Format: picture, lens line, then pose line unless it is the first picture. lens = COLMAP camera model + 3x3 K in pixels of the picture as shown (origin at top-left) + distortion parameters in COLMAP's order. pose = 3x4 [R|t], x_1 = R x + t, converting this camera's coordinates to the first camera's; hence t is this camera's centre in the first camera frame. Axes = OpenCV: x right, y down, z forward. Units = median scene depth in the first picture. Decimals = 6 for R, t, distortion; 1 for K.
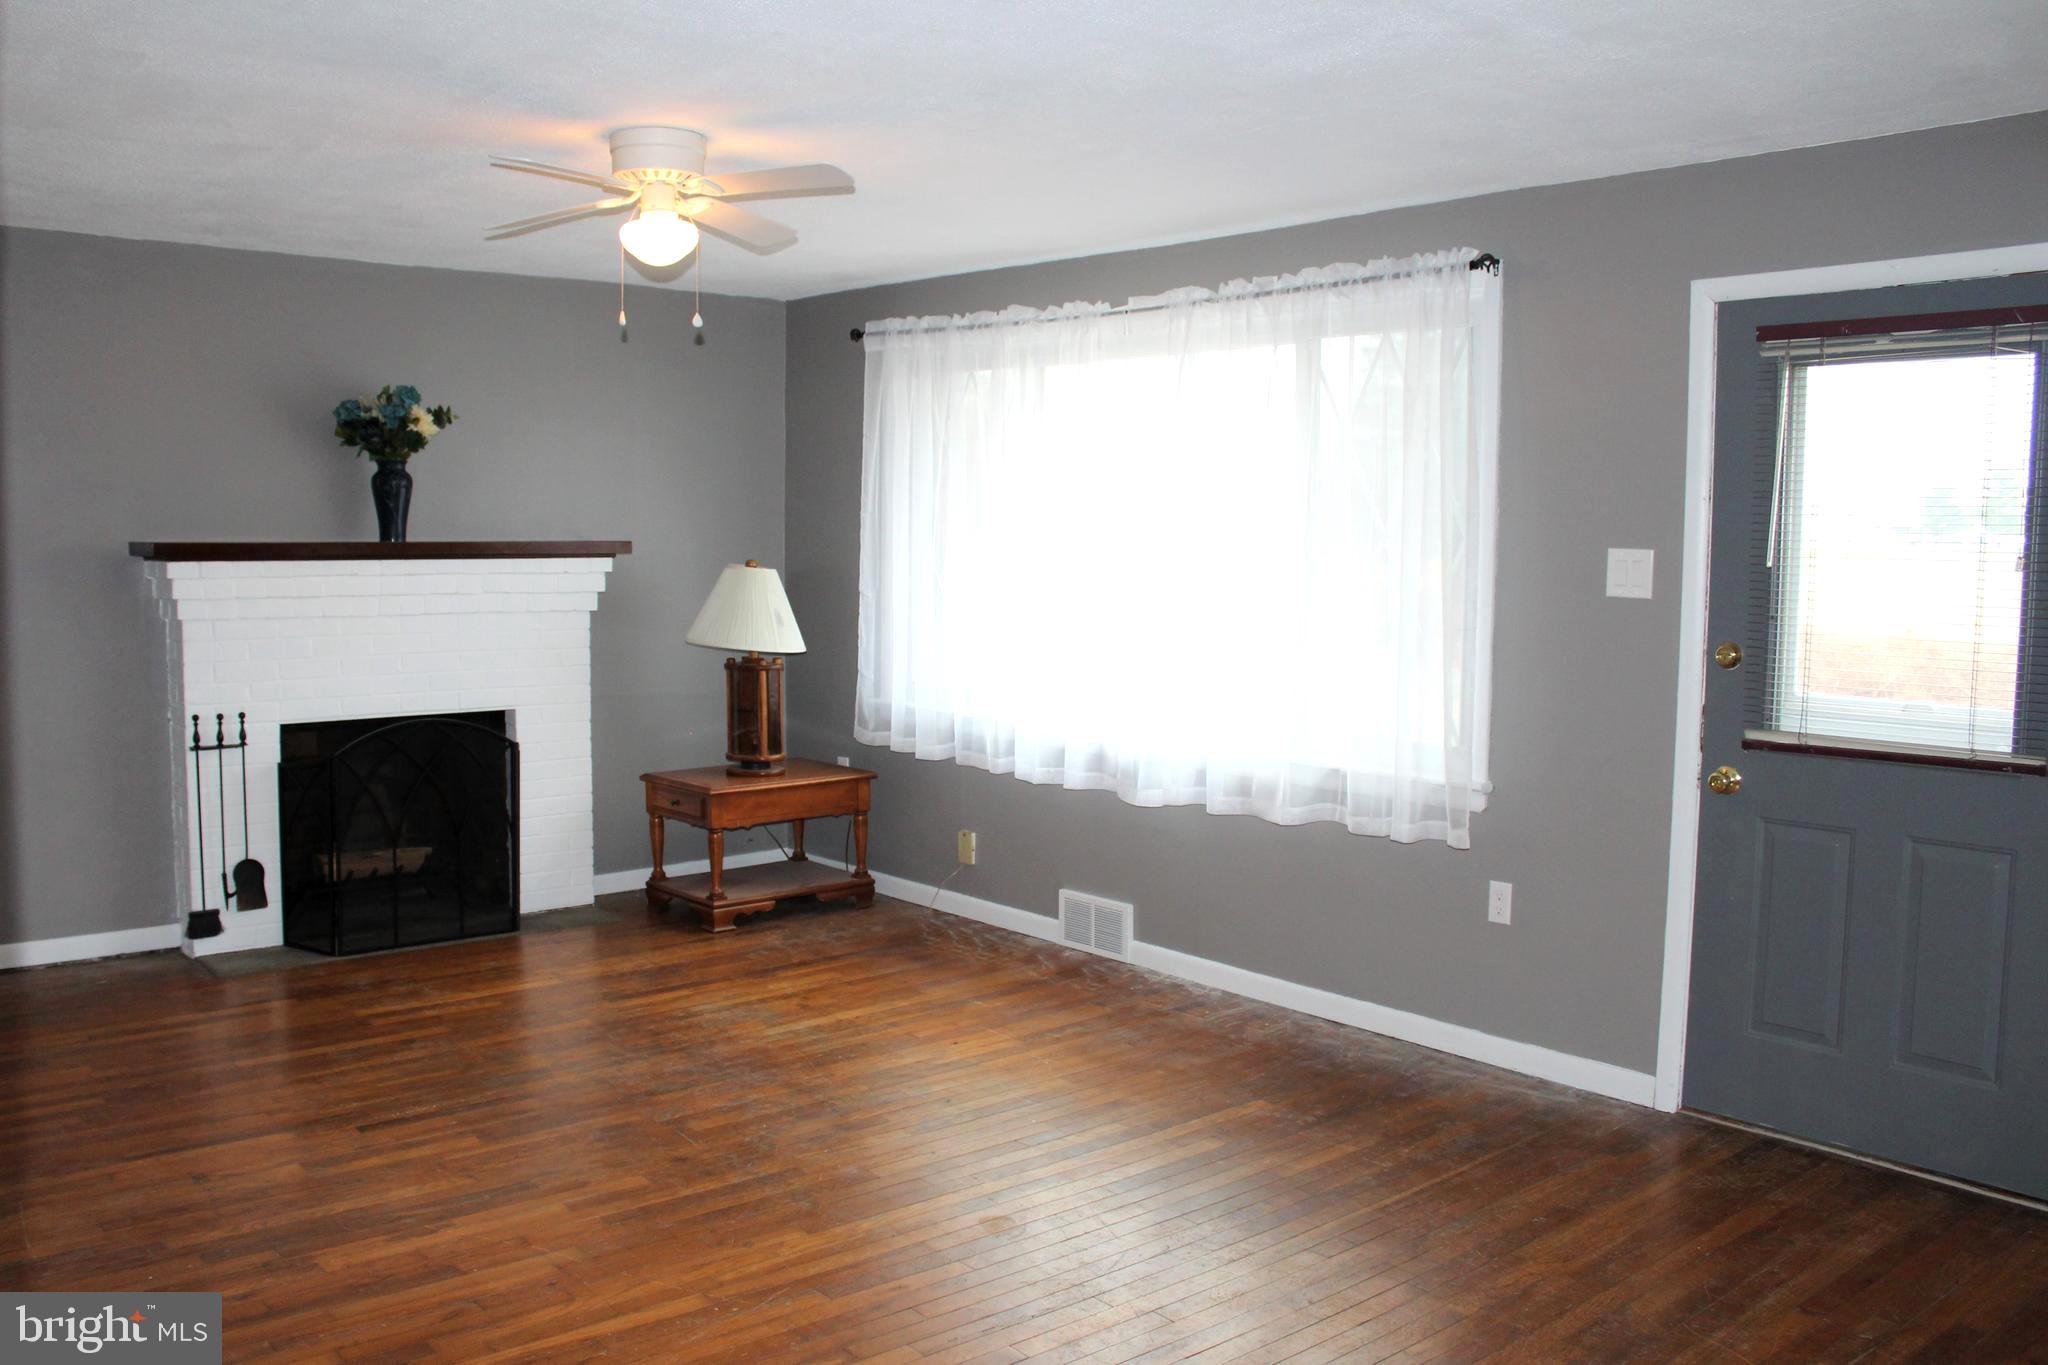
lens RADIAL K [[1711.5, 0, 1025.4], [0, 1711.5, 674.7], [0, 0, 1]] dist [-0.160956, 0.133723]
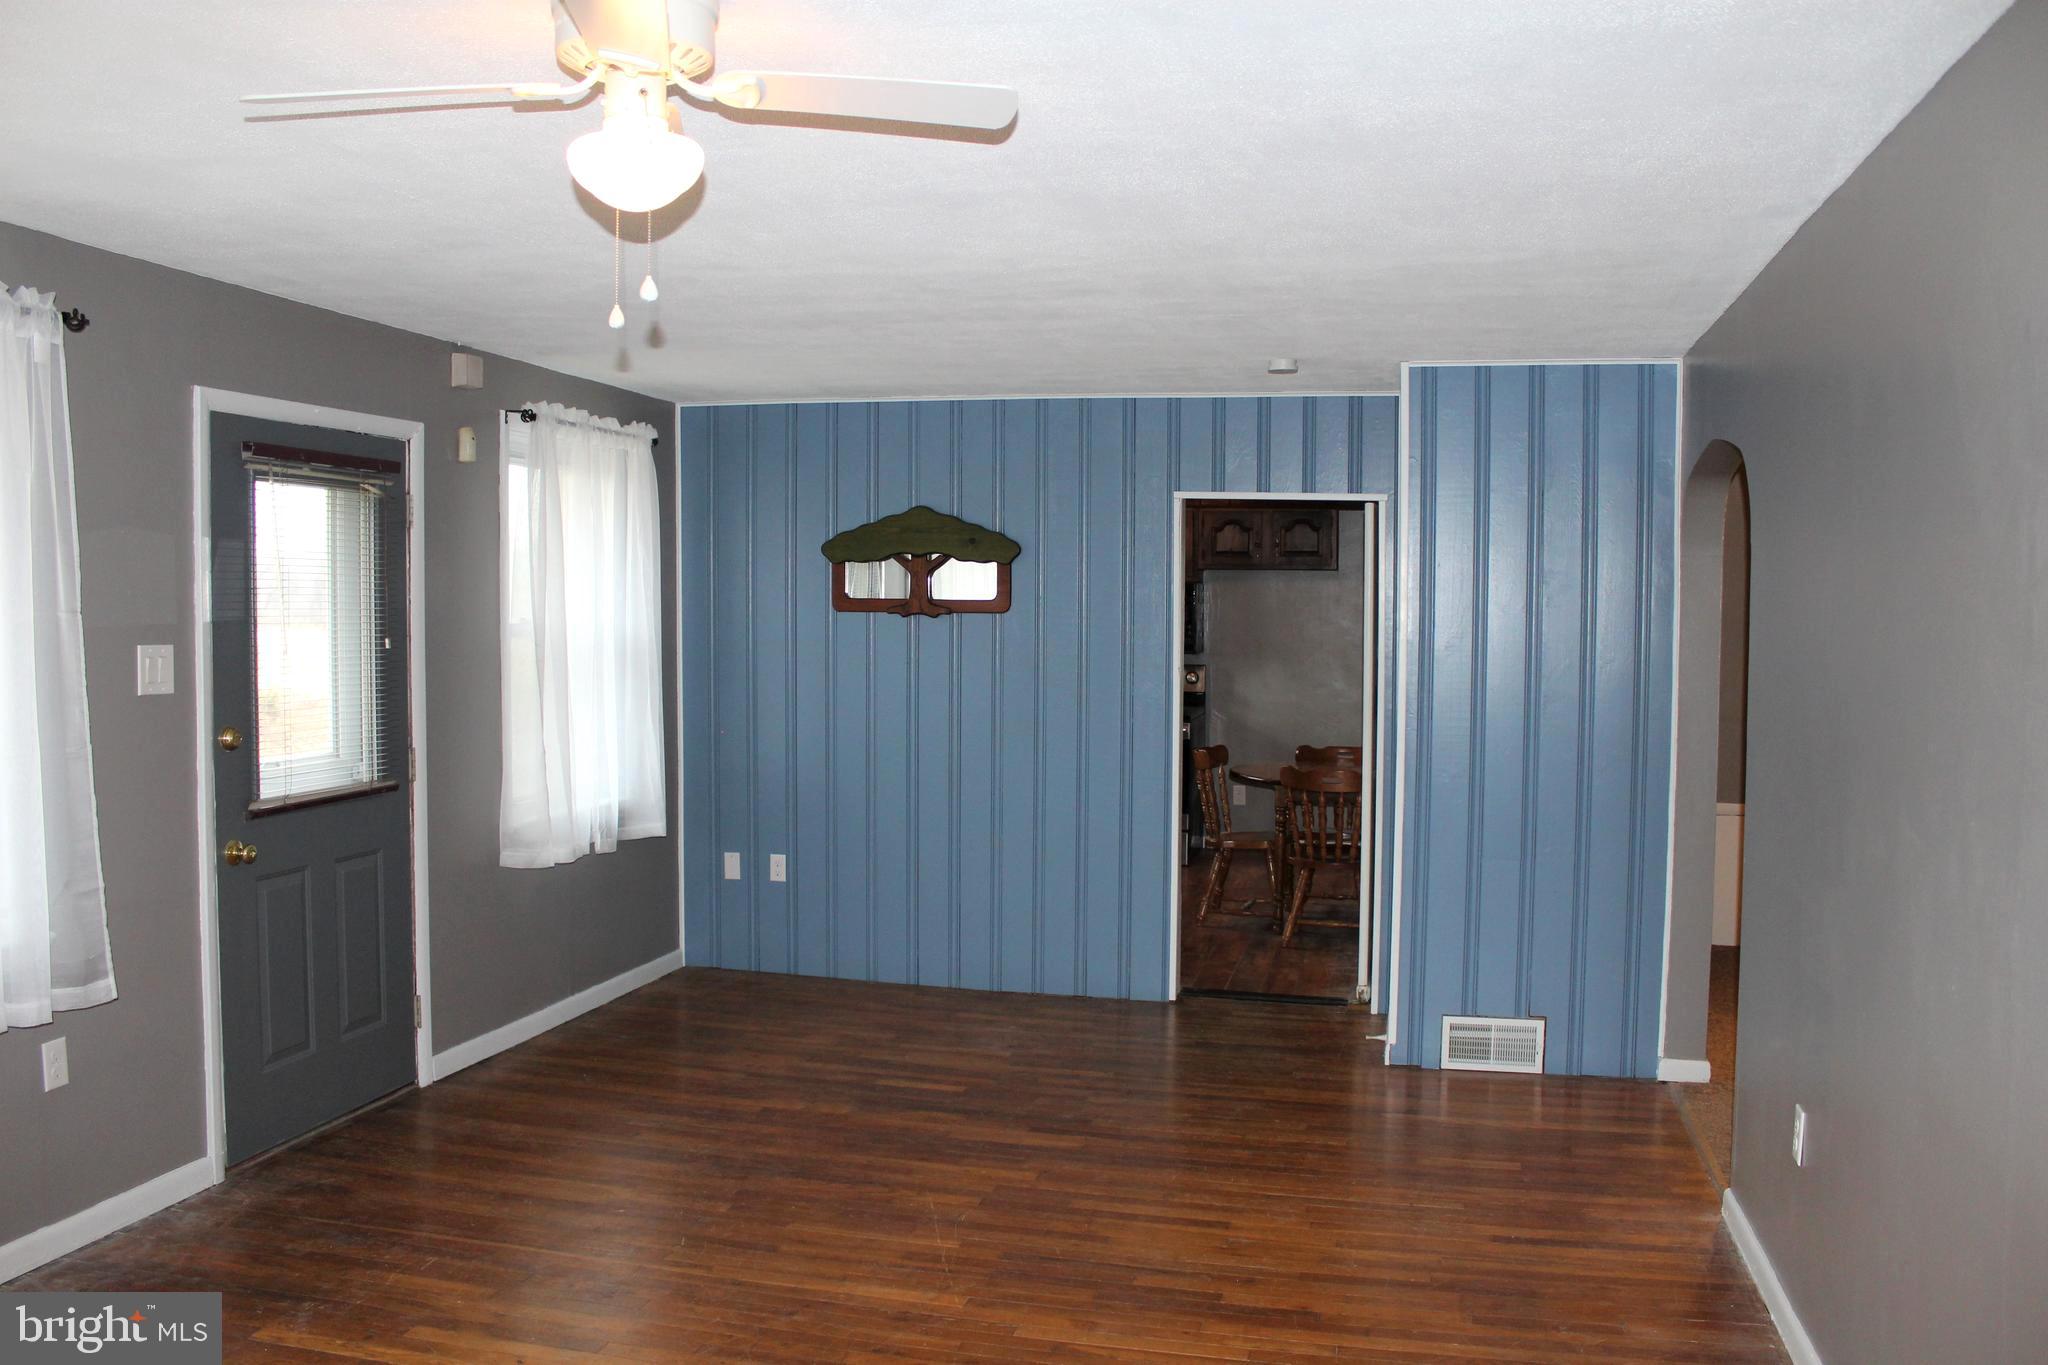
lens RADIAL K [[1711.5, 0, 1026.4], [0, 1711.5, 687.9], [0, 0, 1]] dist [-0.160956, 0.133723]
pose [[-0.583652, -0.058234, 0.809913, -1.169143], [0.044900, 0.993584, 0.103798, -0.207059], [-0.810761, 0.096947, -0.577293, 1.863734]]
